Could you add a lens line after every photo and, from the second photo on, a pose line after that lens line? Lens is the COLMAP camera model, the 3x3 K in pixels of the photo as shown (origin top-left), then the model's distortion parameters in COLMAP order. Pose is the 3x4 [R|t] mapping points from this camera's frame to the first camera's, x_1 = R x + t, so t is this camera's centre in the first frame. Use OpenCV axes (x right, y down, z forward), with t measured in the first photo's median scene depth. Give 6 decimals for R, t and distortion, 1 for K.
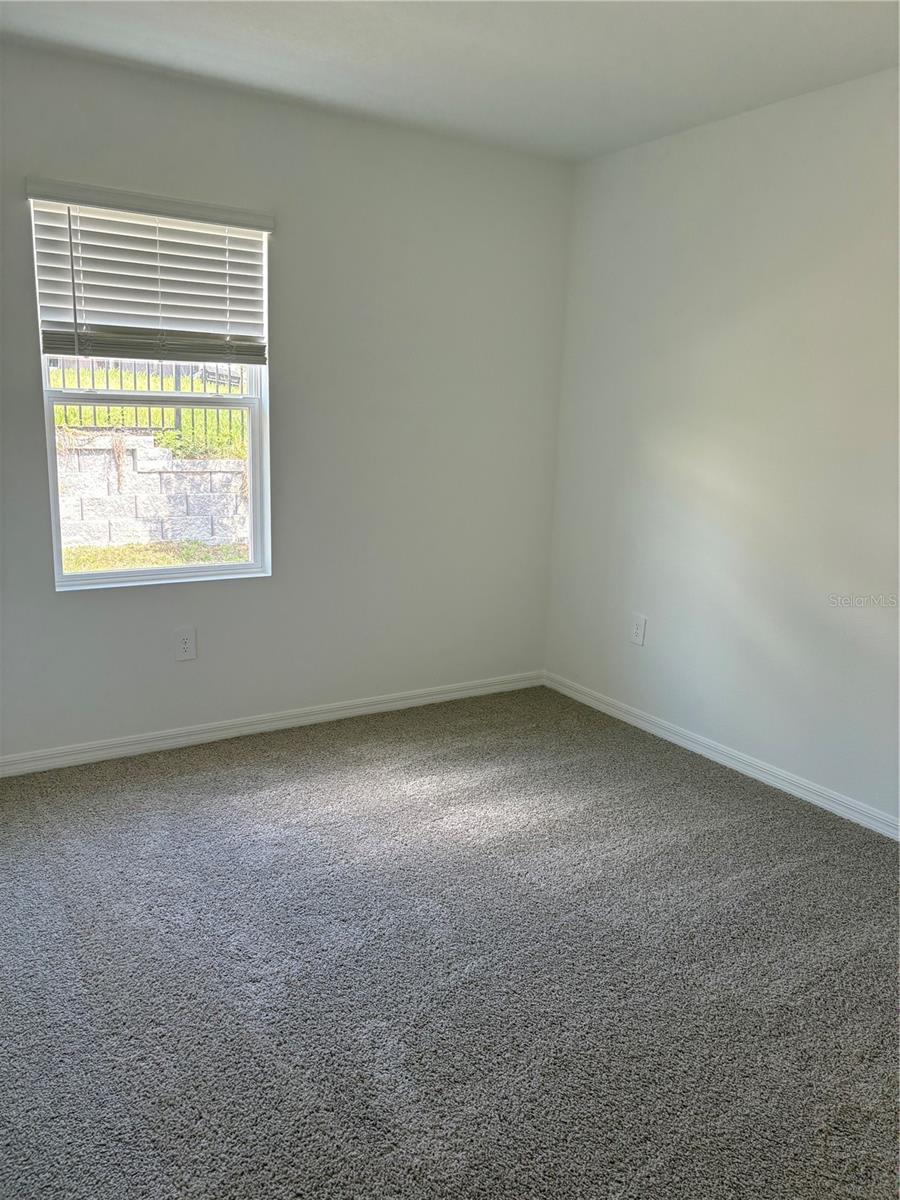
lens RADIAL K [[921.7, 0, 450.0], [0, 921.7, 600.0], [0, 0, 1]] dist [0.032635, 0.000113]
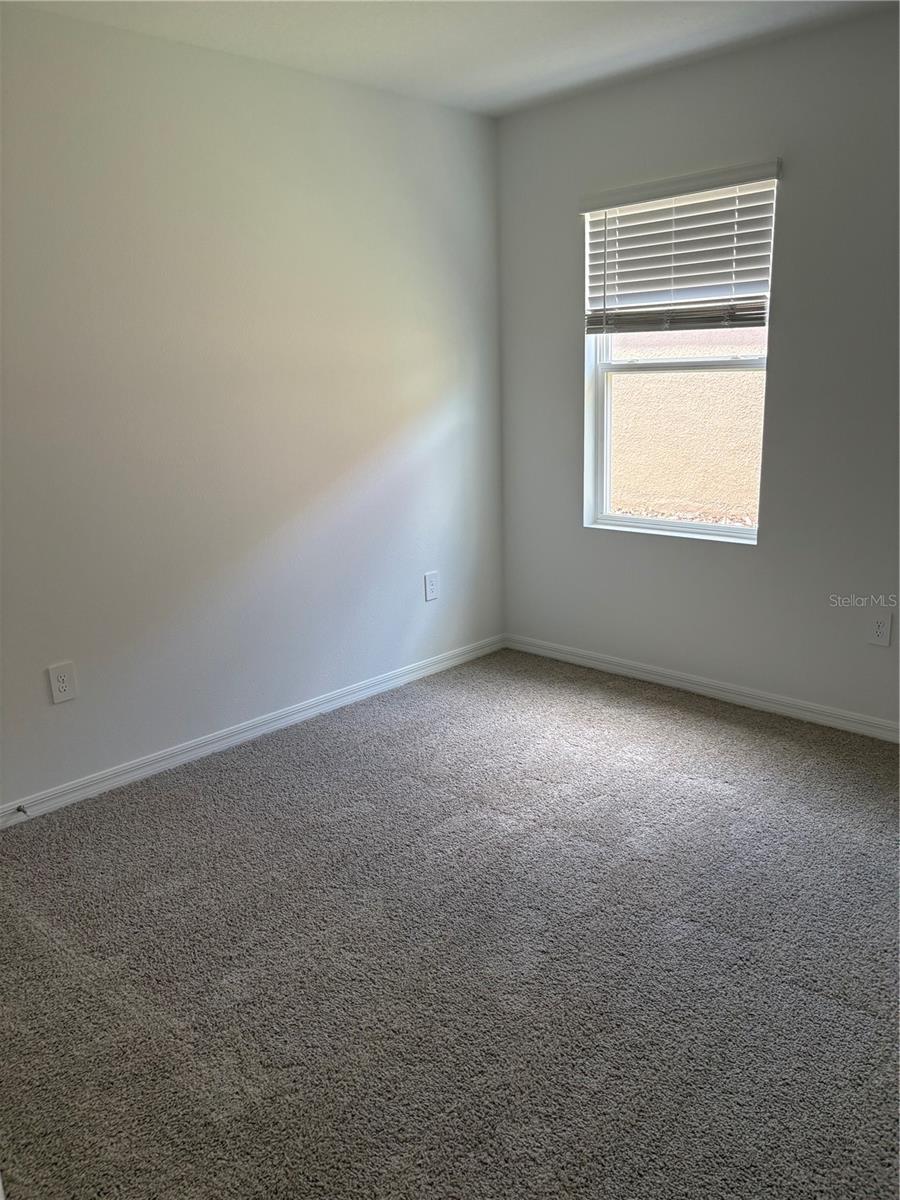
lens RADIAL K [[921.7, 0, 450.0], [0, 921.7, 600.0], [0, 0, 1]] dist [0.032635, 0.000113]
pose [[0.197547, 0.217321, -0.955901, 0.777634], [-0.160555, 0.969122, 0.187146, -0.116532], [0.967056, 0.116505, 0.226339, 0.554068]]
